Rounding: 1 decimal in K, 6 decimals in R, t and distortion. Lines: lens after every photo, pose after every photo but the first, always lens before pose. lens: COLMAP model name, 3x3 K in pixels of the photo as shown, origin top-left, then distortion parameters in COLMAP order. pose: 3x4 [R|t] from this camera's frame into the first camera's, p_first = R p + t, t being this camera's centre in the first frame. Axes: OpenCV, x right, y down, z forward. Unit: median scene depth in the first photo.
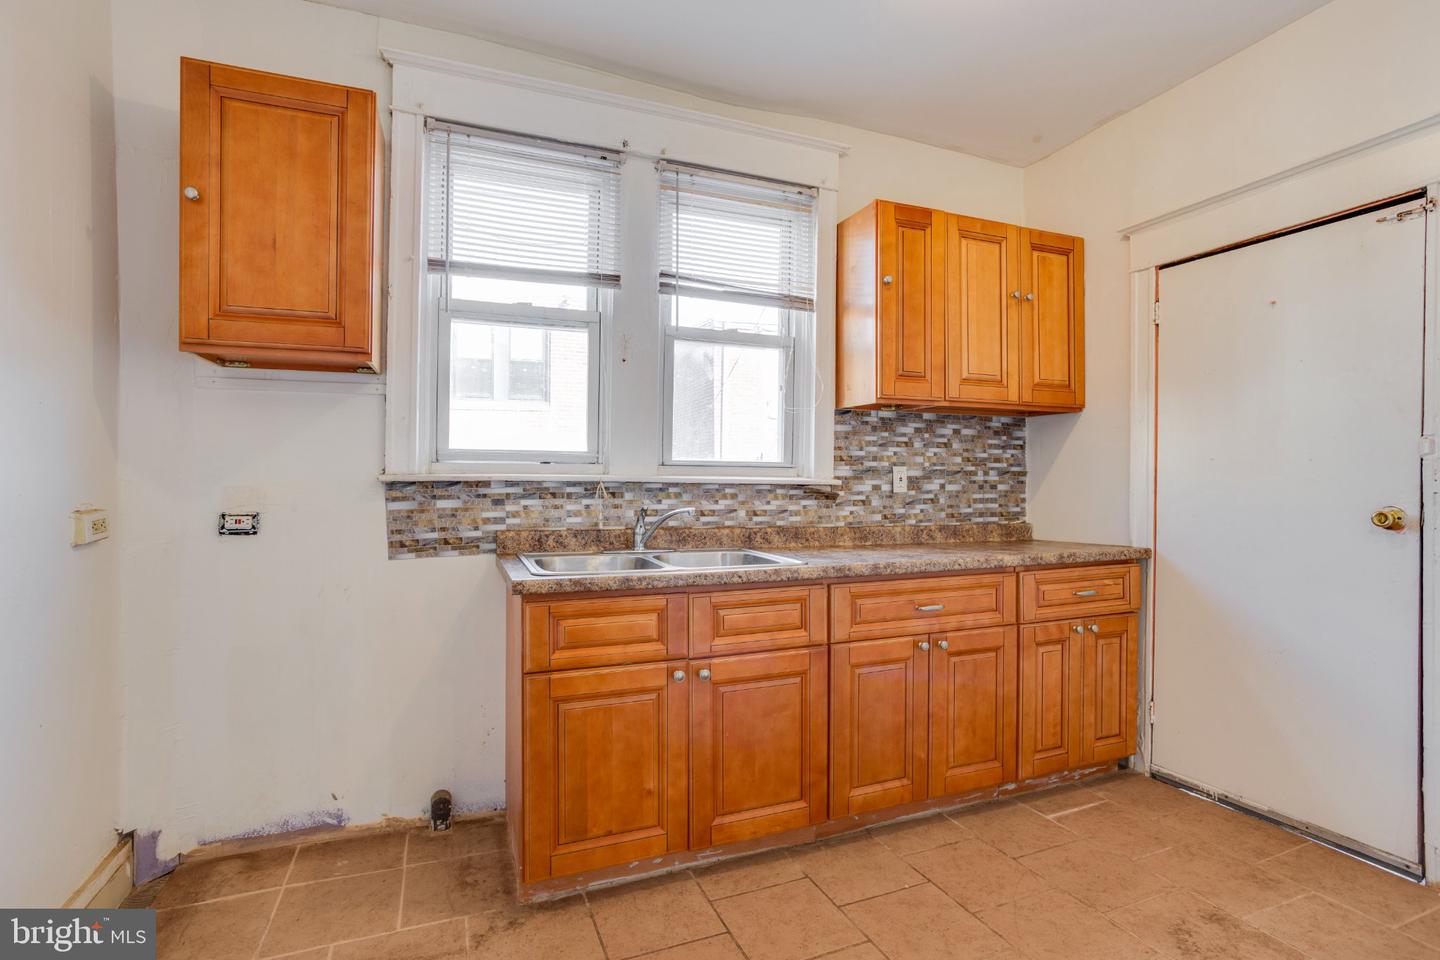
lens RADIAL K [[698.2, 0, 725.8], [0, 698.2, 477.0], [0, 0, 1]] dist [-0.046690, 0.027739]
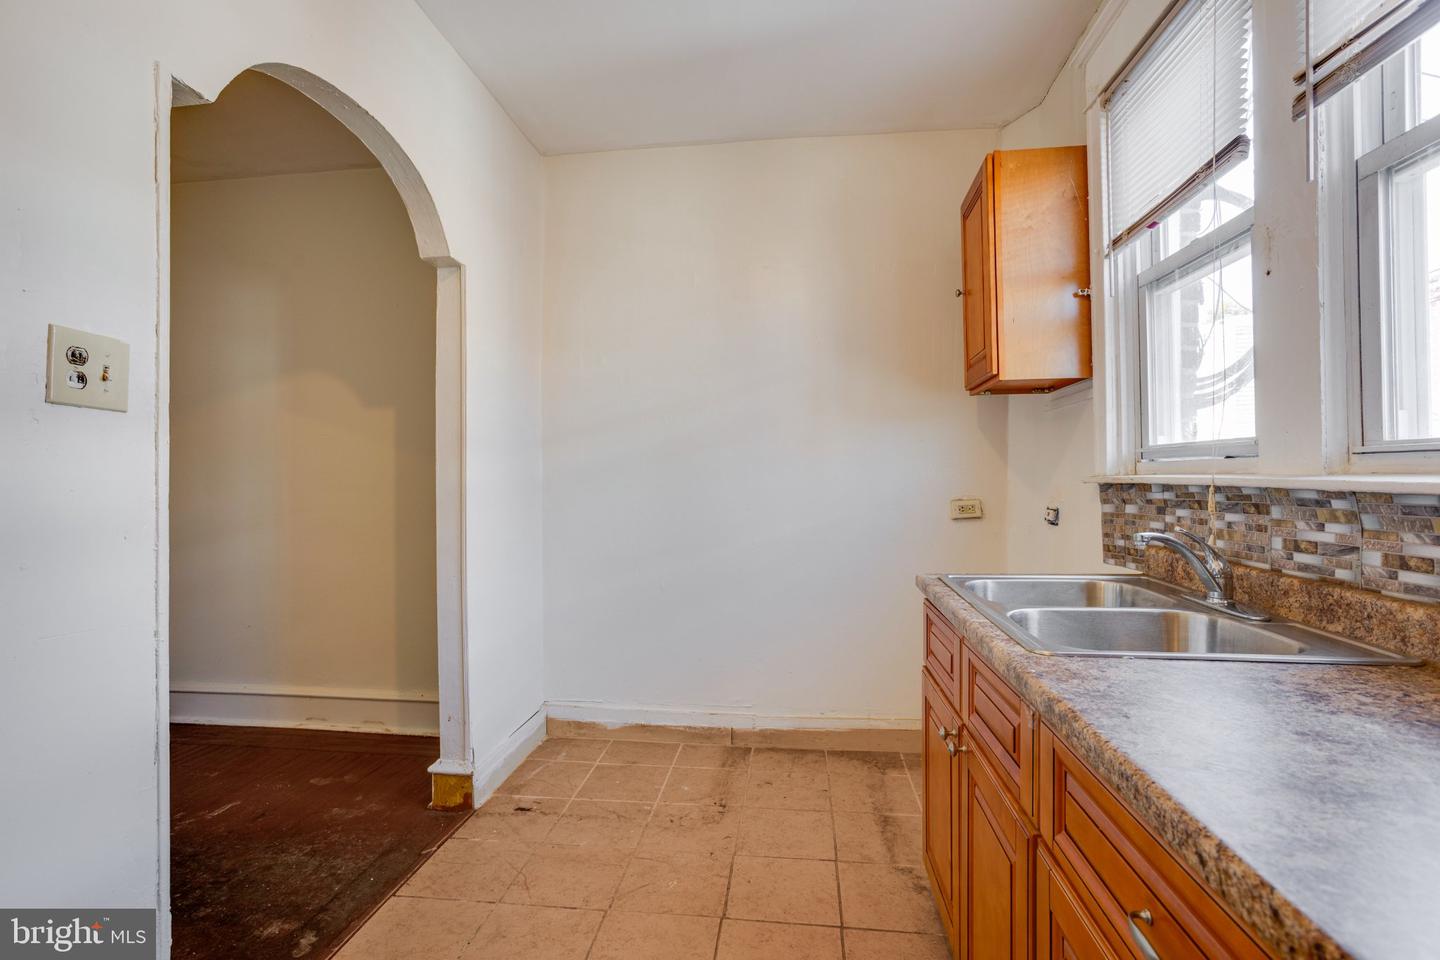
lens RADIAL K [[698.2, 0, 725.8], [0, 698.2, 477.0], [0, 0, 1]] dist [-0.046690, 0.027739]
pose [[-0.485863, -0.005149, -0.874020, 0.577992], [-0.002955, 0.999987, -0.004249, 0.002829], [0.874030, 0.000518, -0.485872, 0.914404]]
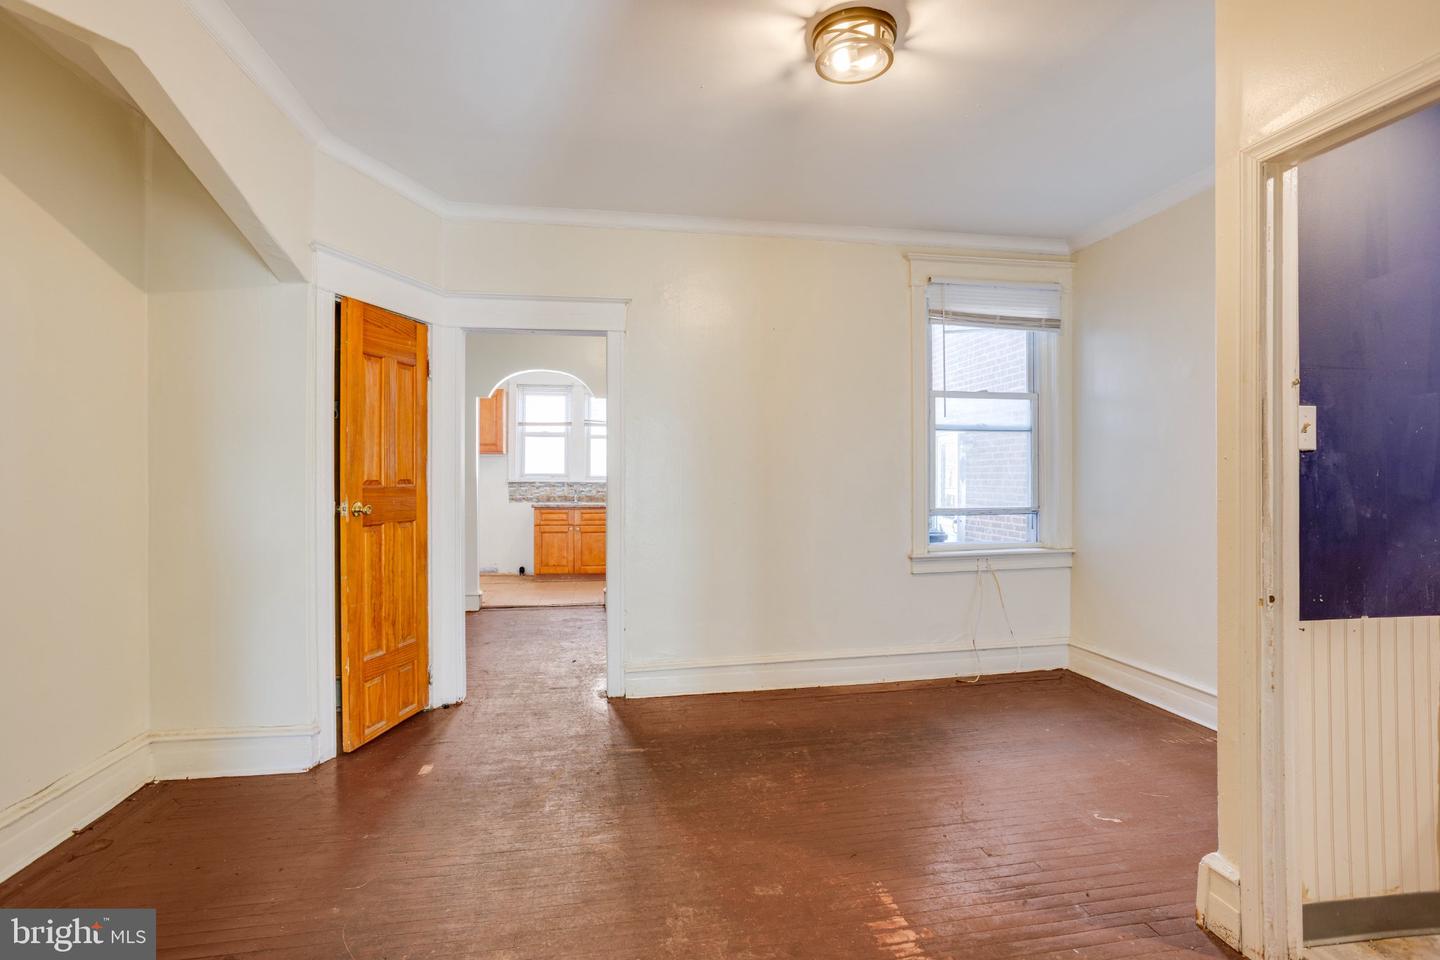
lens RADIAL K [[698.2, 0, 725.8], [0, 698.2, 477.0], [0, 0, 1]] dist [-0.046690, 0.027739]
pose [[0.976444, -0.002989, -0.215752, 1.359498], [0.002431, 0.999993, -0.002851, -0.007440], [0.215759, 0.002260, 0.976444, -2.241734]]
